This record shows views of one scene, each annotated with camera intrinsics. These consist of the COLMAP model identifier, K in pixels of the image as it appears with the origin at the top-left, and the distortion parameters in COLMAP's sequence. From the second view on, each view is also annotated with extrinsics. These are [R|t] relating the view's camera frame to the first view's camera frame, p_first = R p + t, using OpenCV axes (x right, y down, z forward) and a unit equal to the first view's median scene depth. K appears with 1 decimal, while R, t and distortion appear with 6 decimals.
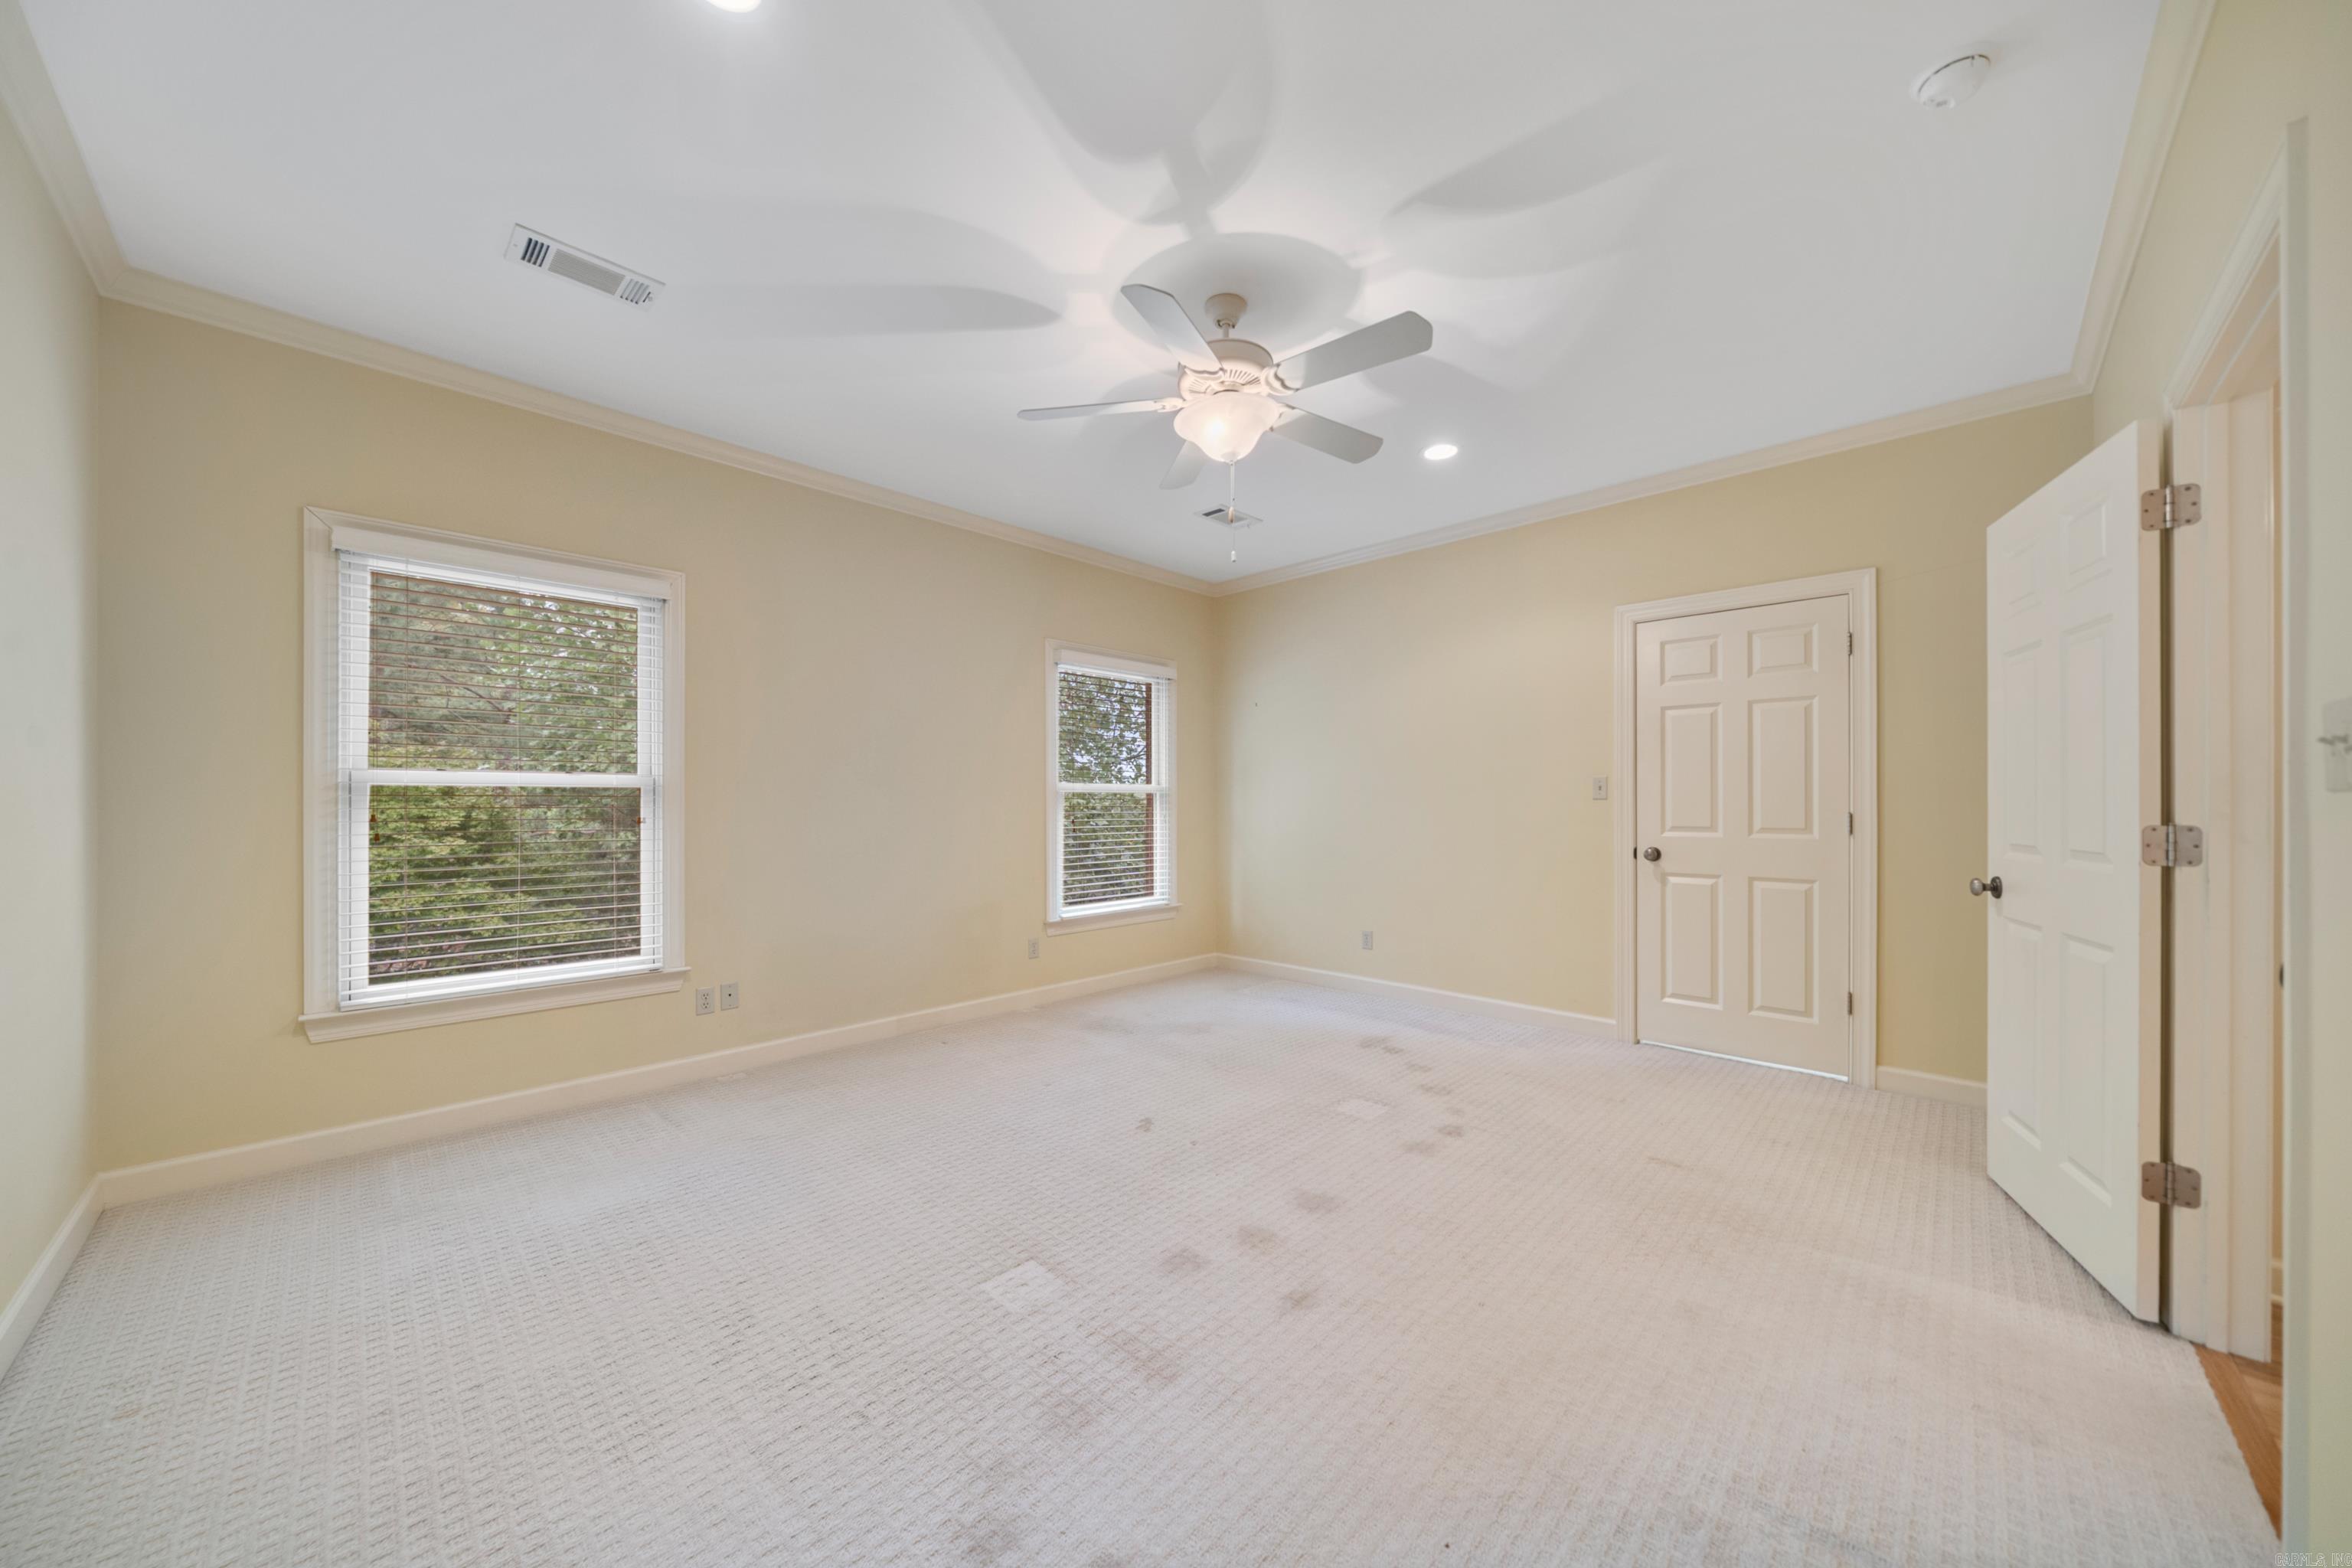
lens RADIAL K [[824.8, 0, 1164.7], [0, 824.8, 784.2], [0, 0, 1]] dist [-0.001600, 0.000092]
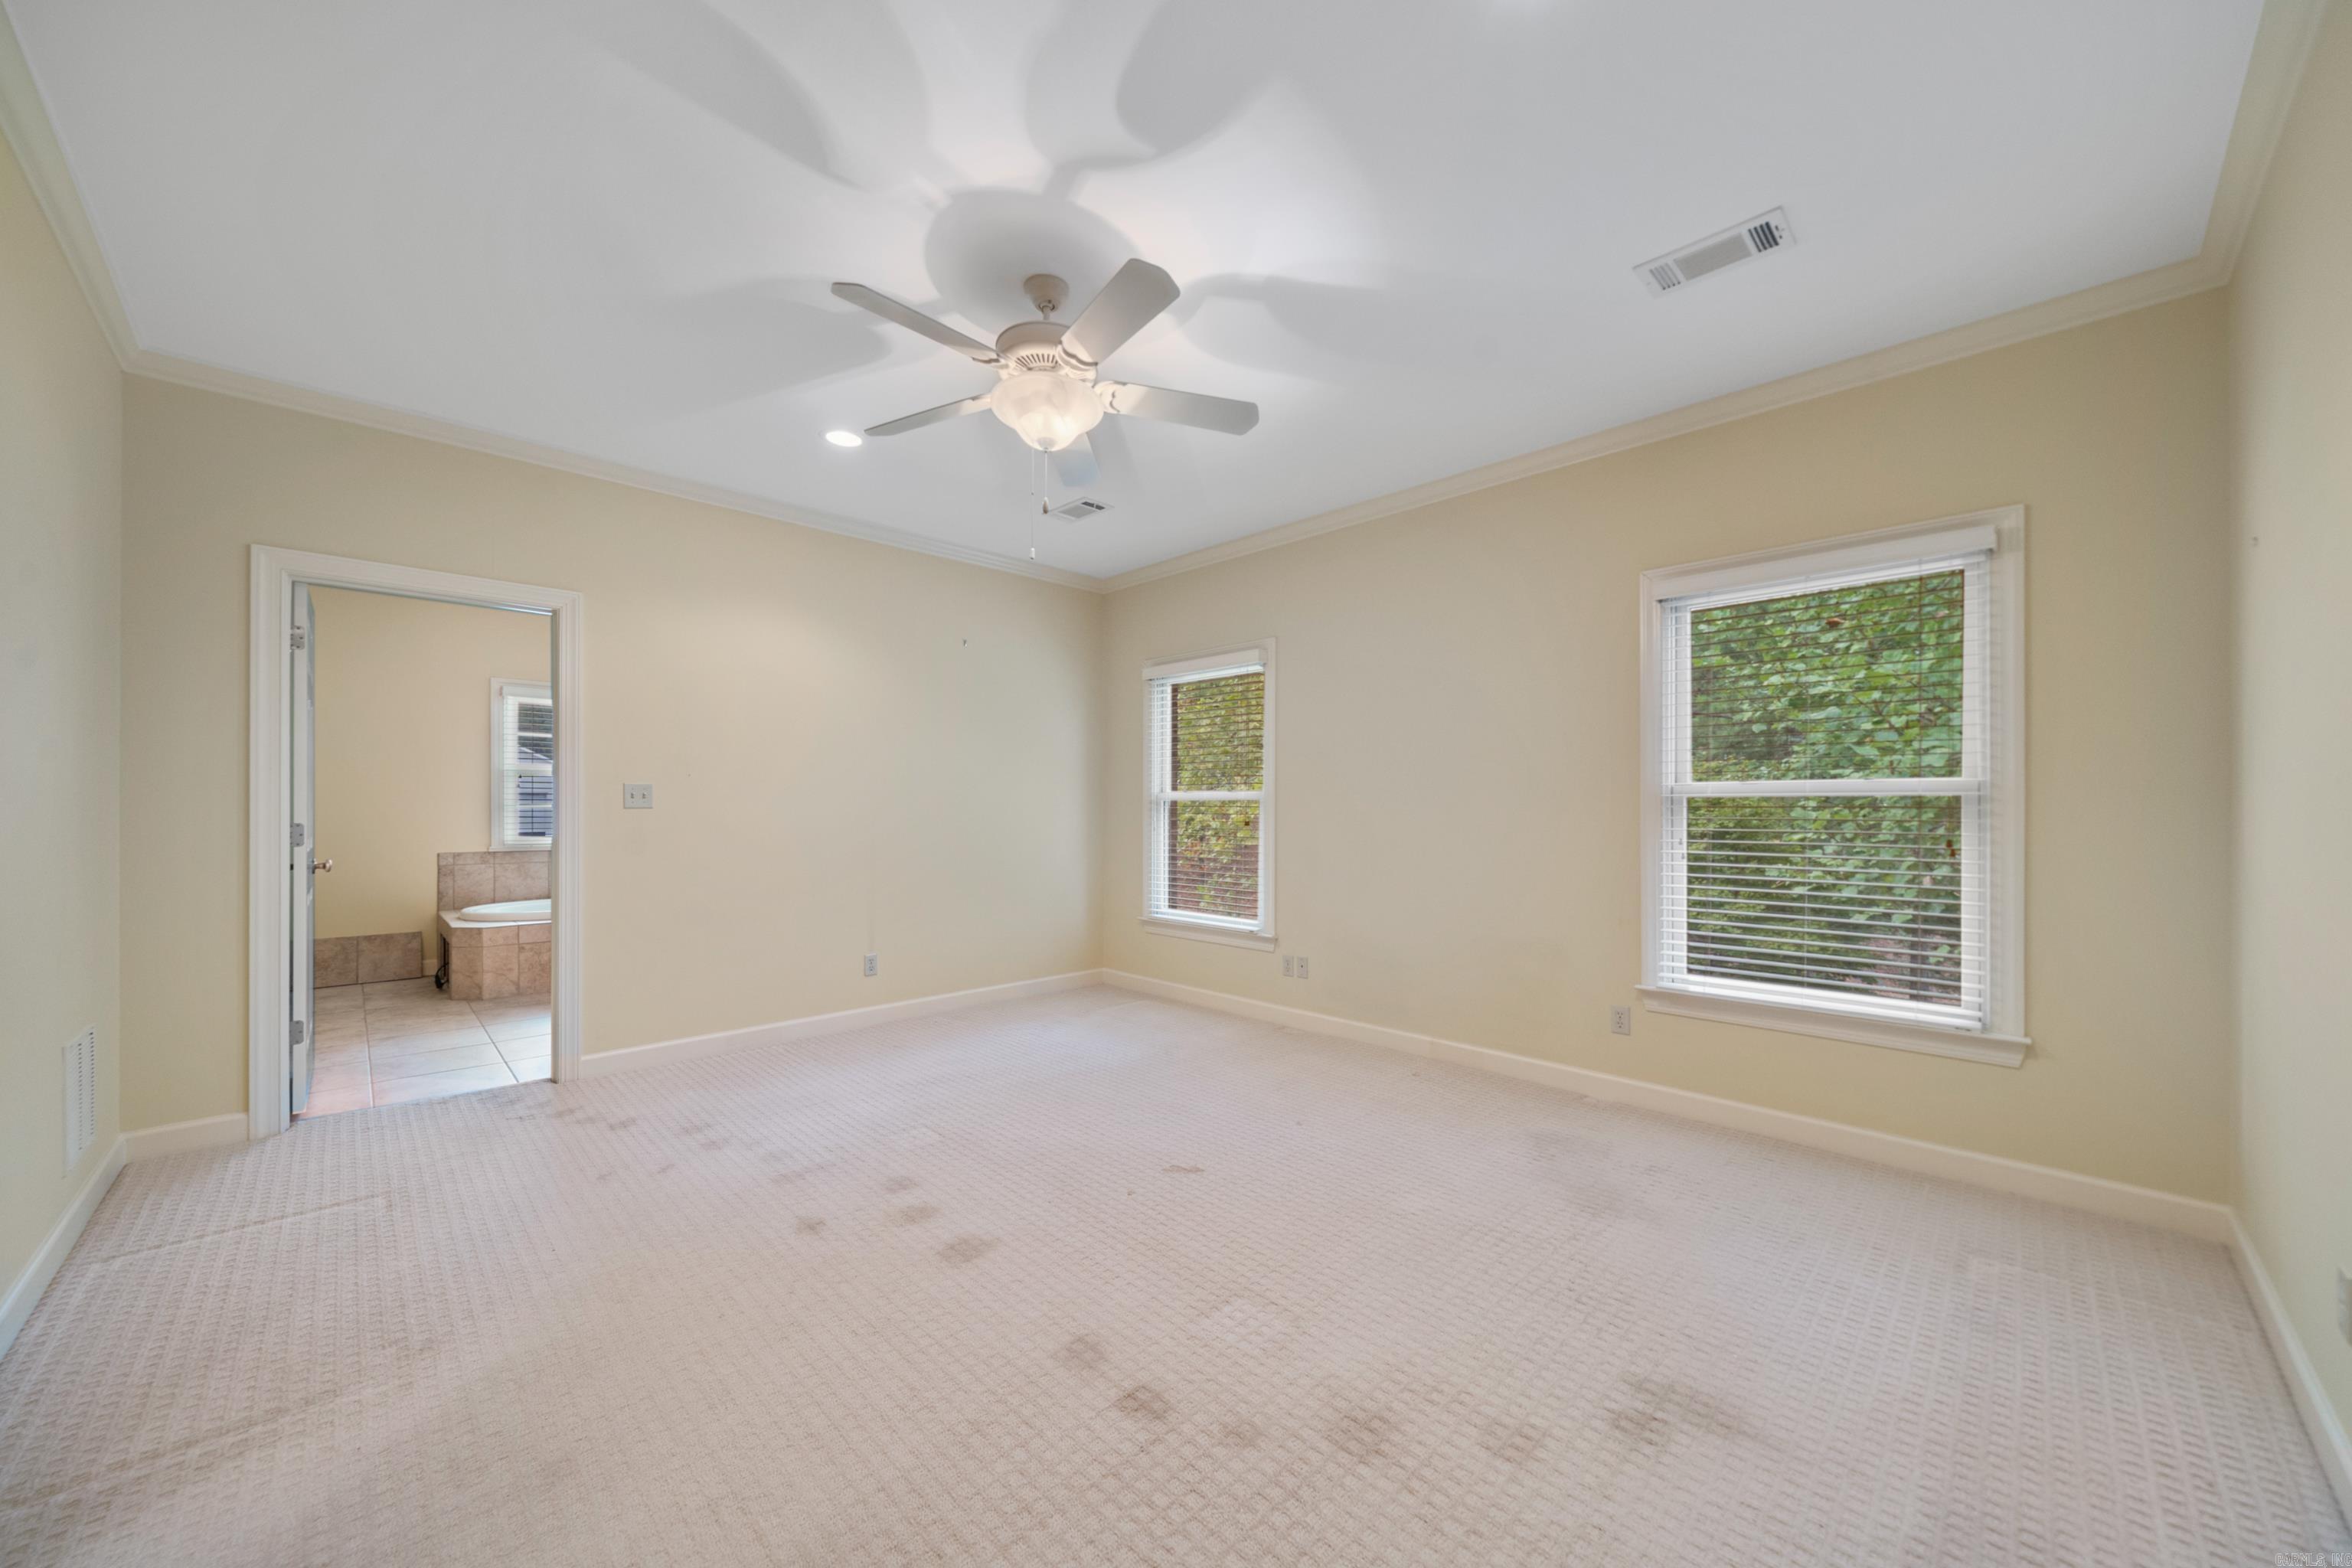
lens RADIAL K [[840.8, 0, 1198.4], [0, 840.8, 794.3], [0, 0, 1]] dist [-0.001352, 0.000340]
pose [[-0.005586, -0.019315, -0.999798, 0.783121], [0.019203, 0.999627, -0.019419, 0.017779], [0.999800, -0.019307, -0.005213, 0.888202]]
